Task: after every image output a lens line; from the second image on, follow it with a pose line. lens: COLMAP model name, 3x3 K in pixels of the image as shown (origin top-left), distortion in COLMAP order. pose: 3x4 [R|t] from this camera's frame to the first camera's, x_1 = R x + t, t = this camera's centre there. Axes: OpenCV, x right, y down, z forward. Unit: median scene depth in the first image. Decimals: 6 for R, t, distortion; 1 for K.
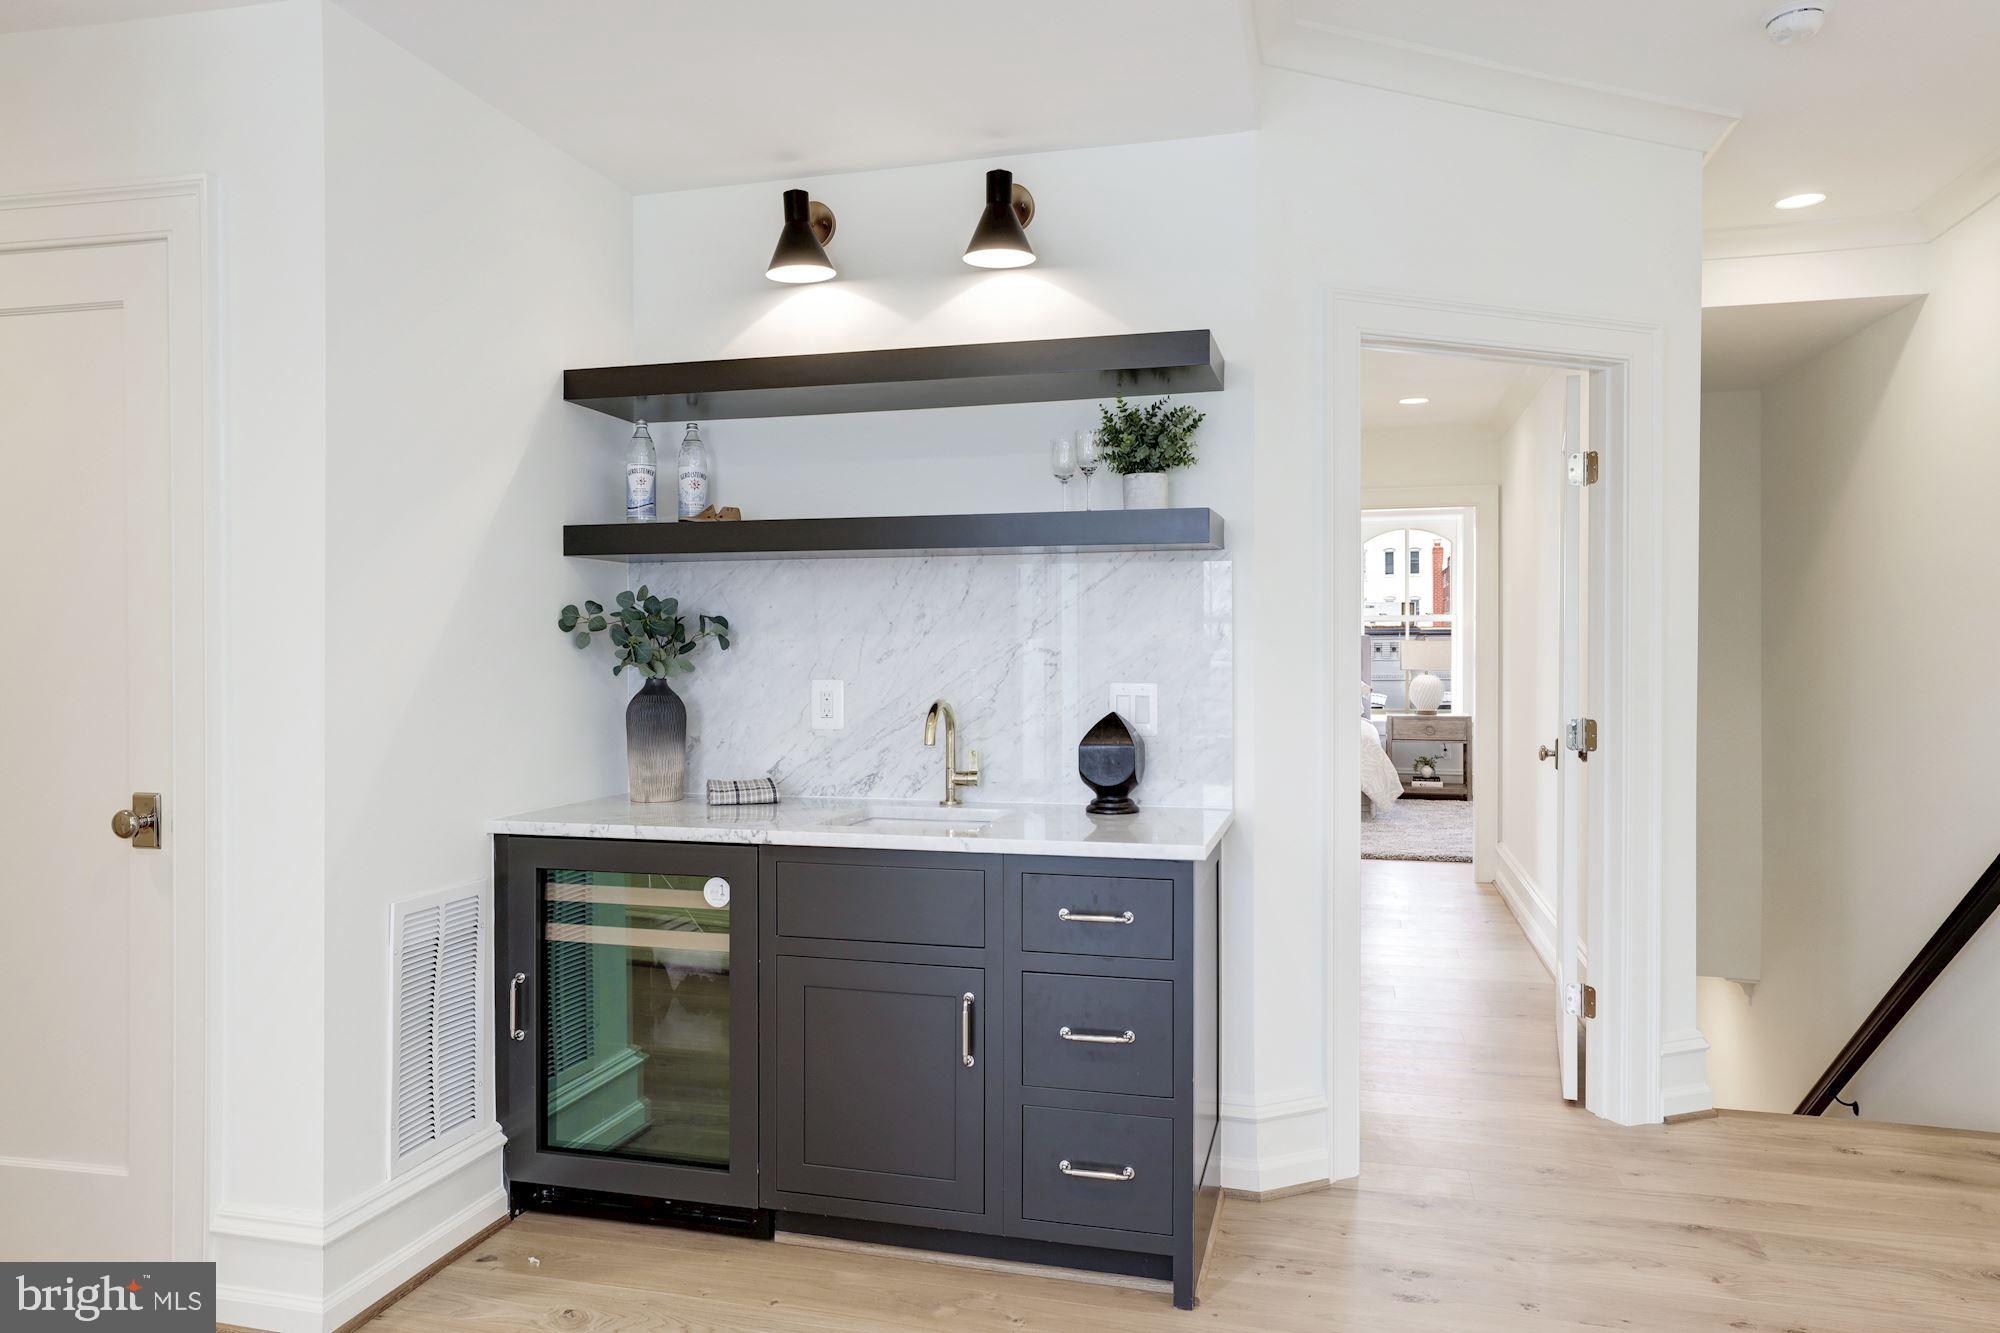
lens RADIAL K [[1346.4, 0, 1006.0], [0, 1346.4, 663.1], [0, 0, 1]] dist [-0.003113, 0.000826]
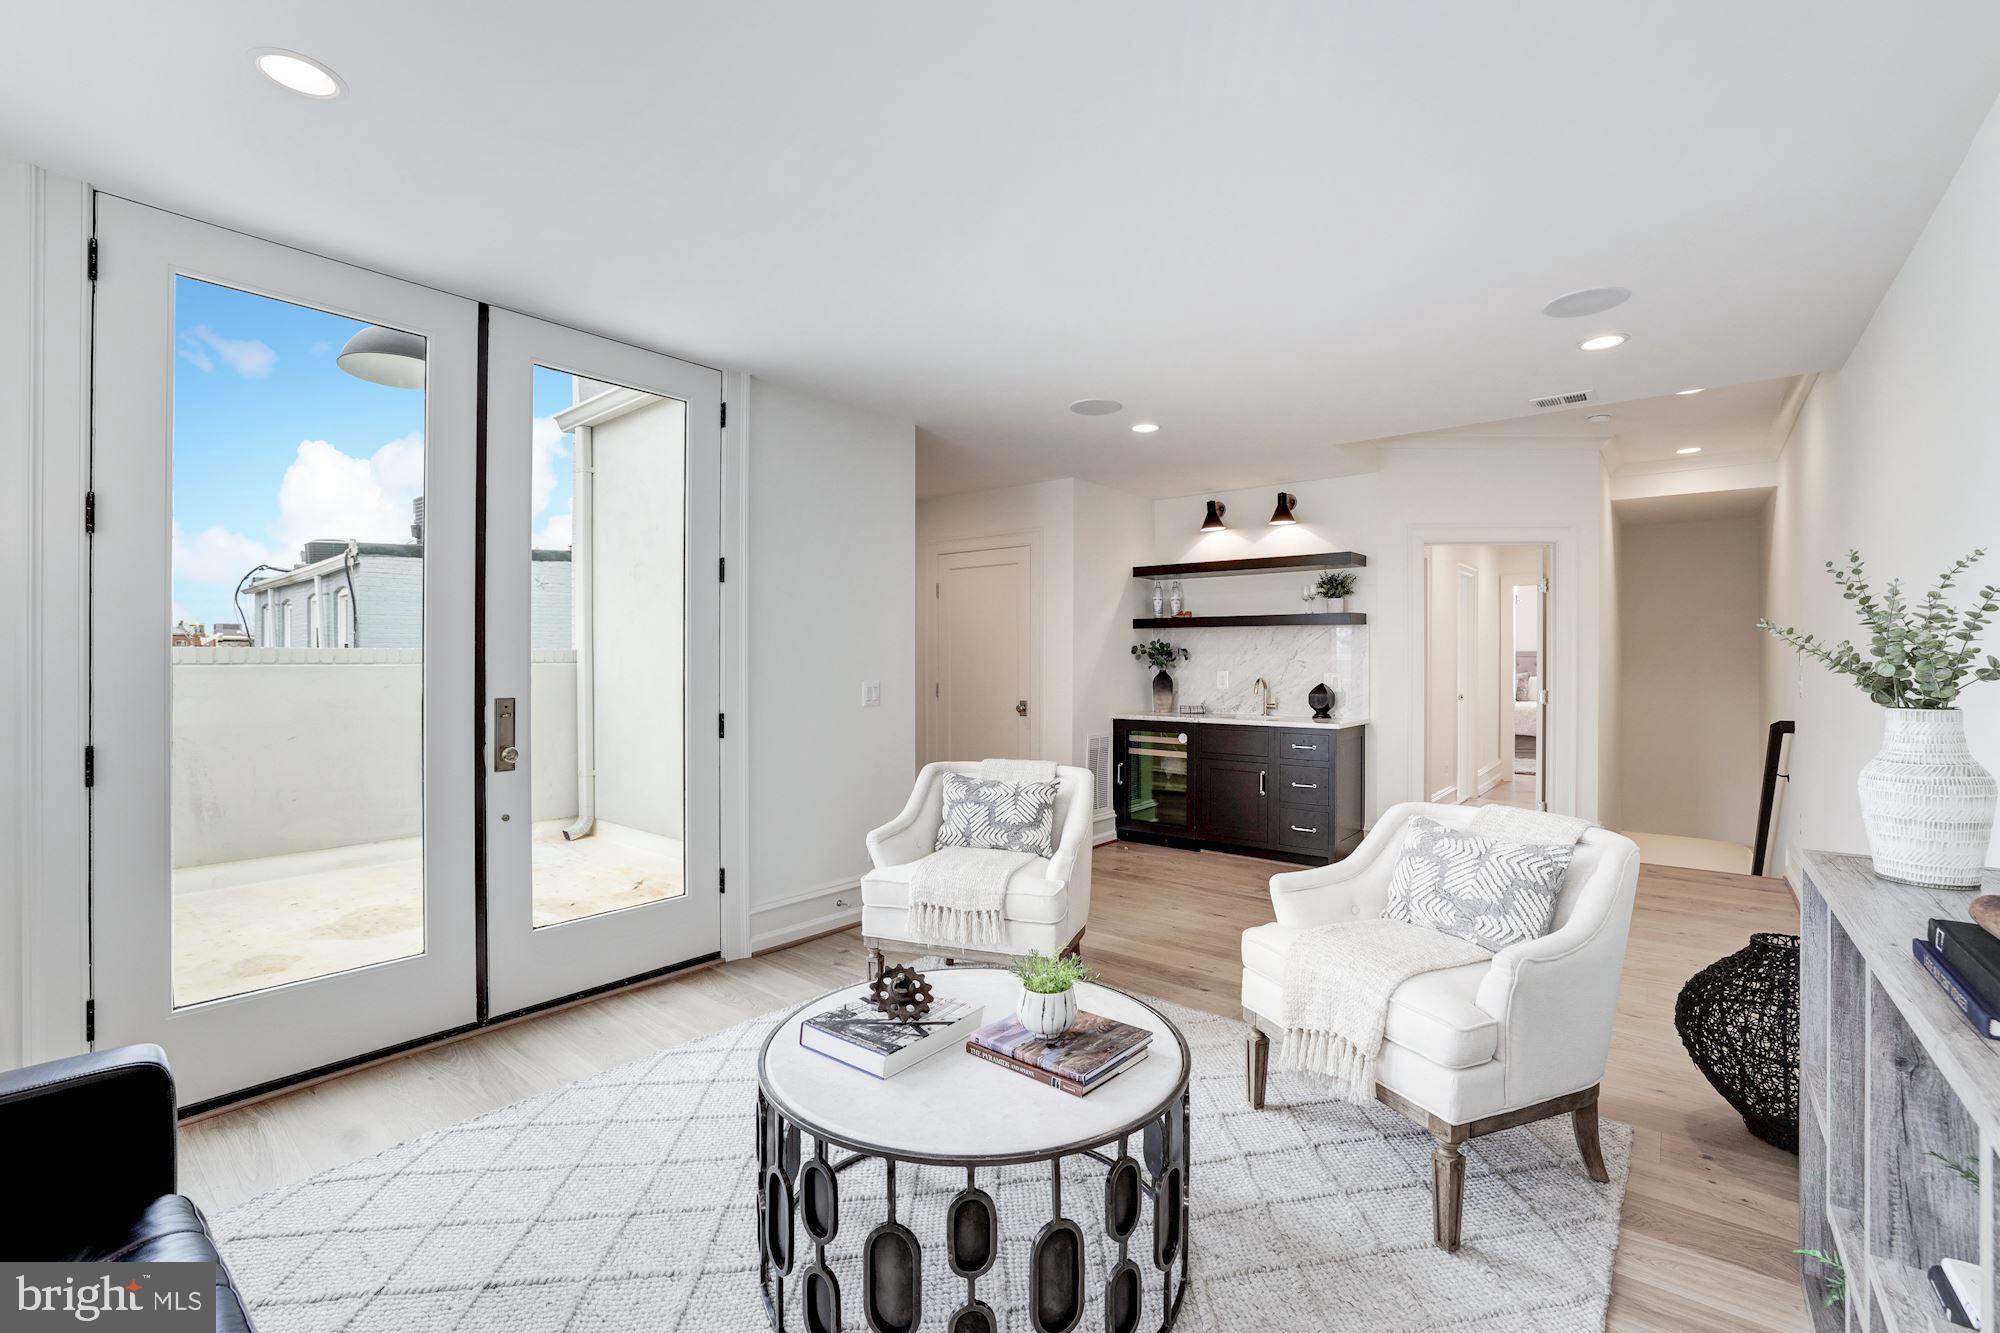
lens RADIAL K [[848.4, 0, 1004.1], [0, 848.4, 664.7], [0, 0, 1]] dist [-0.013533, 0.000671]
pose [[0.911272, 0.003278, -0.411791, 0.197054], [-0.004855, 0.999984, -0.002783, 0.007054], [0.411776, 0.004535, 0.911274, -0.875730]]
